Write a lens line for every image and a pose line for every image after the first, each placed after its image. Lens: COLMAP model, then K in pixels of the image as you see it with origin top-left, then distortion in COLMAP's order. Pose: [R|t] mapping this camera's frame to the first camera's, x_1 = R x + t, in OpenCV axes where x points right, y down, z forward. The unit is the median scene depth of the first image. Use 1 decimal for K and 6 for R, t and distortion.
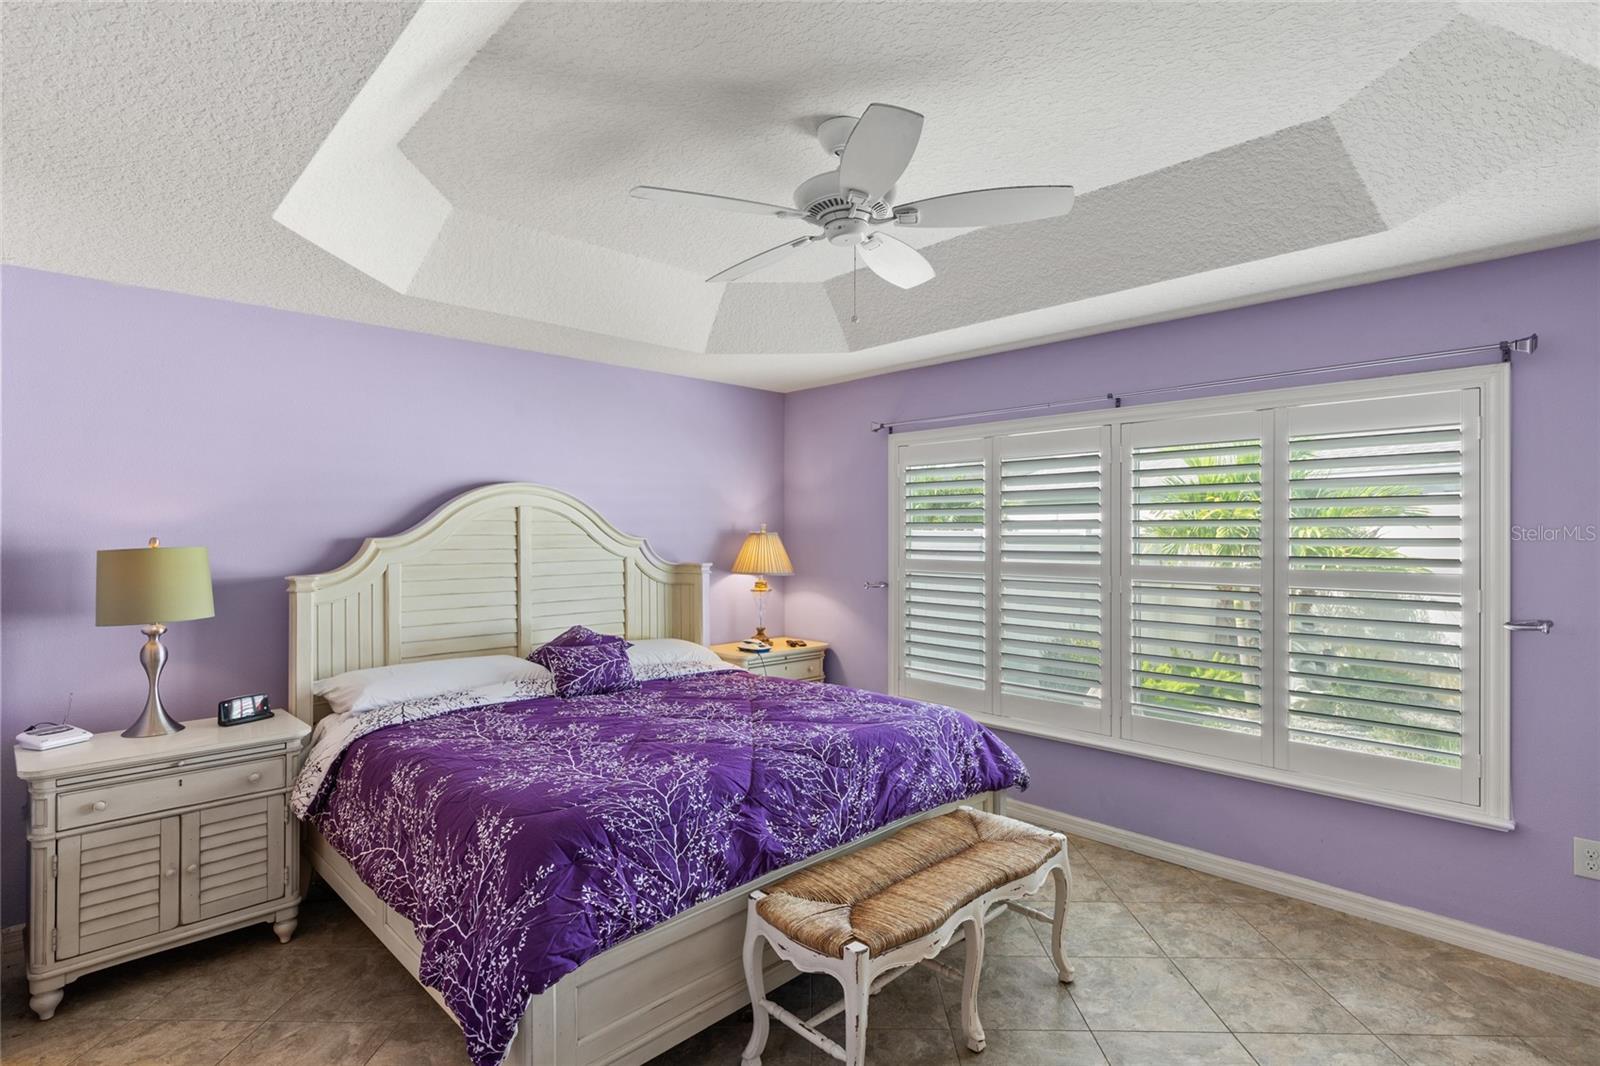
lens RADIAL K [[806.1, 0, 806.7], [0, 806.1, 532.9], [0, 0, 1]] dist [-0.005235, -0.000345]
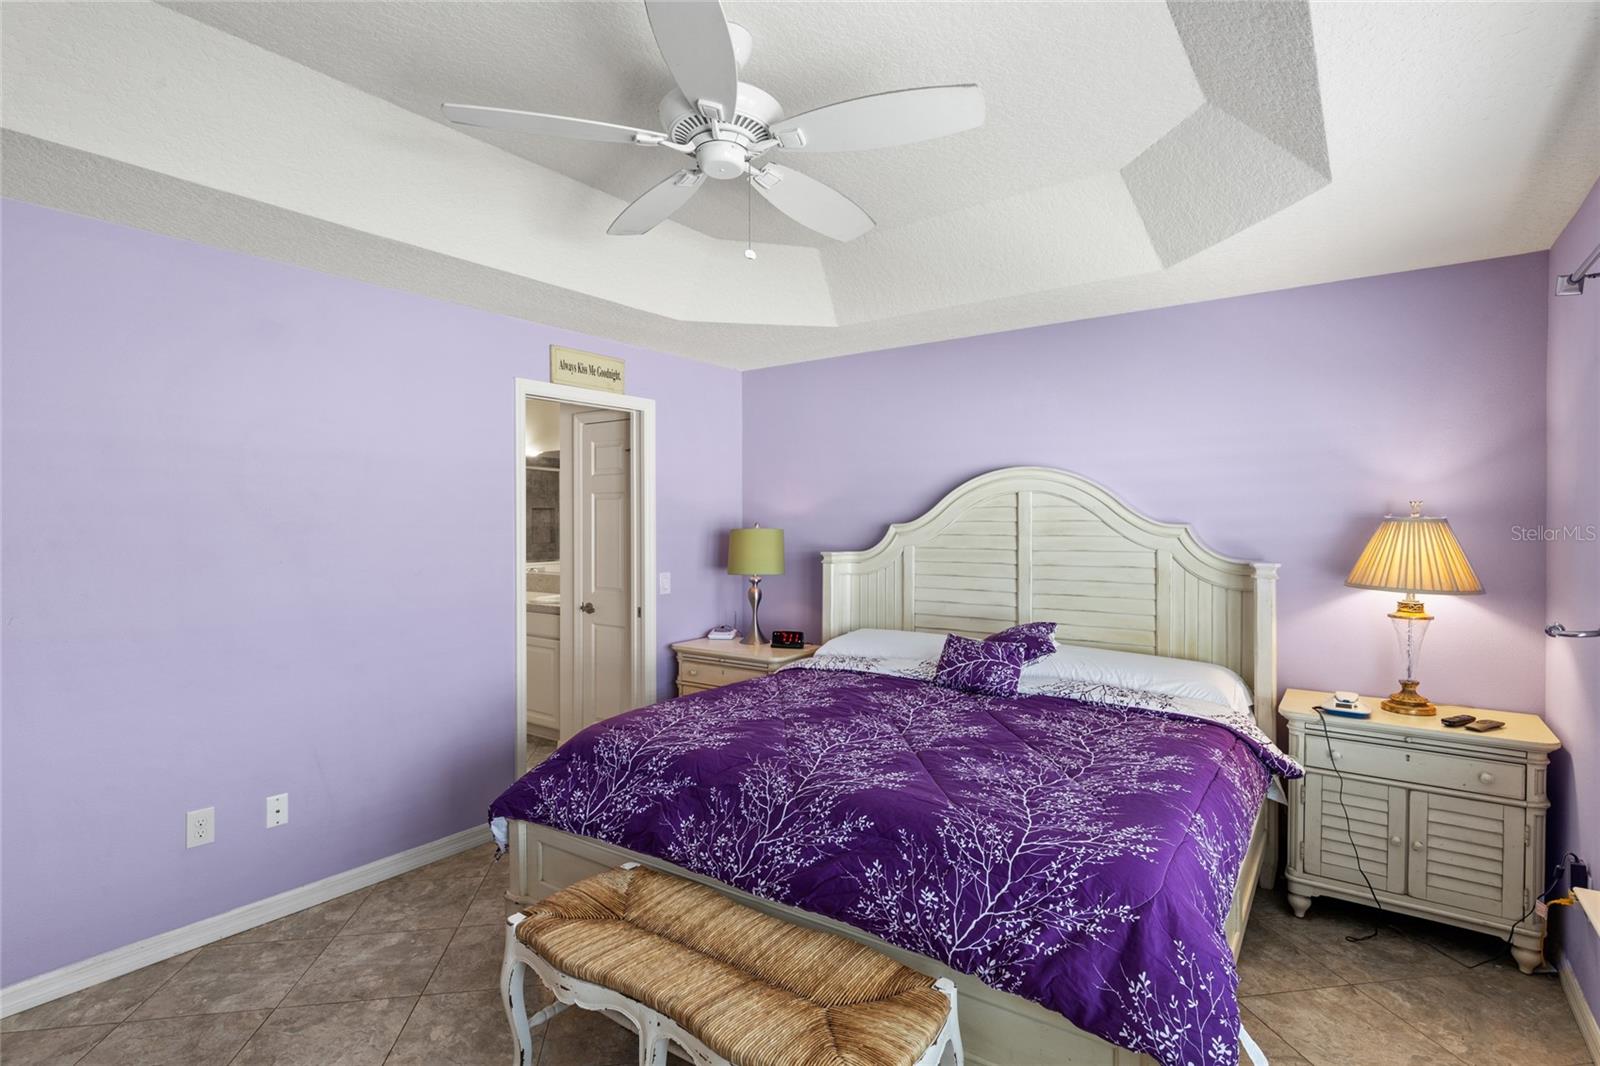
lens RADIAL K [[806.1, 0, 797.2], [0, 806.1, 523.9], [0, 0, 1]] dist [-0.005235, -0.000345]
pose [[0.143586, 0.003078, -0.989633, 0.714325], [0.000585, 0.999995, 0.003196, 0.003404], [0.989638, -0.001038, 0.143583, 0.761663]]
